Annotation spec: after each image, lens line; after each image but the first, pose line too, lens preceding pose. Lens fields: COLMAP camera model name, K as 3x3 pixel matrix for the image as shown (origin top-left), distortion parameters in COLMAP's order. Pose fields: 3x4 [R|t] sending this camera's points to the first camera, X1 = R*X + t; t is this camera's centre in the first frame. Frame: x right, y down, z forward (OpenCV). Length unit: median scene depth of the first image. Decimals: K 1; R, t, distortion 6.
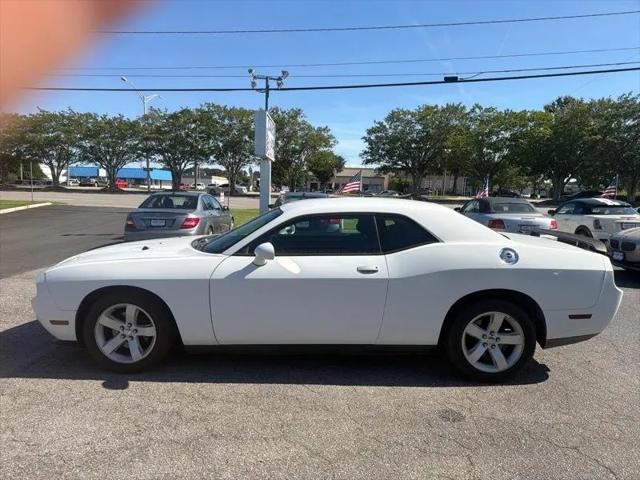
lens RADIAL K [[486.3, 0, 320.0], [0, 486.3, 240.0], [0, 0, 1]] dist [0.047710, -0.076089]
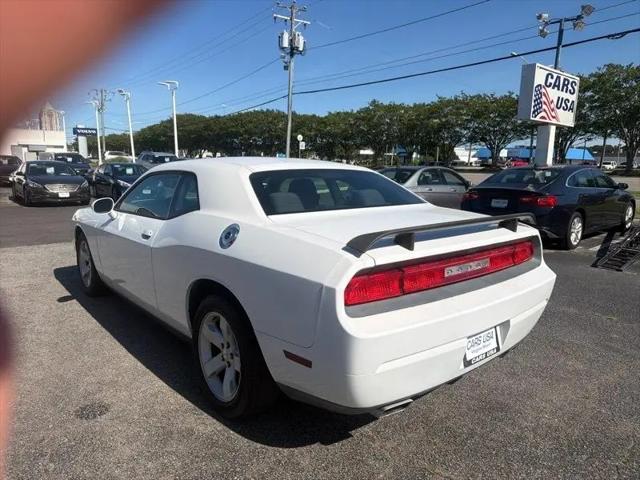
lens RADIAL K [[486.3, 0, 320.0], [0, 486.3, 240.0], [0, 0, 1]] dist [0.047710, -0.076089]
pose [[0.603888, 0.110145, -0.789422, 0.220979], [-0.084508, 0.993671, 0.073996, -0.004886], [0.792577, 0.022028, 0.609374, 0.155003]]
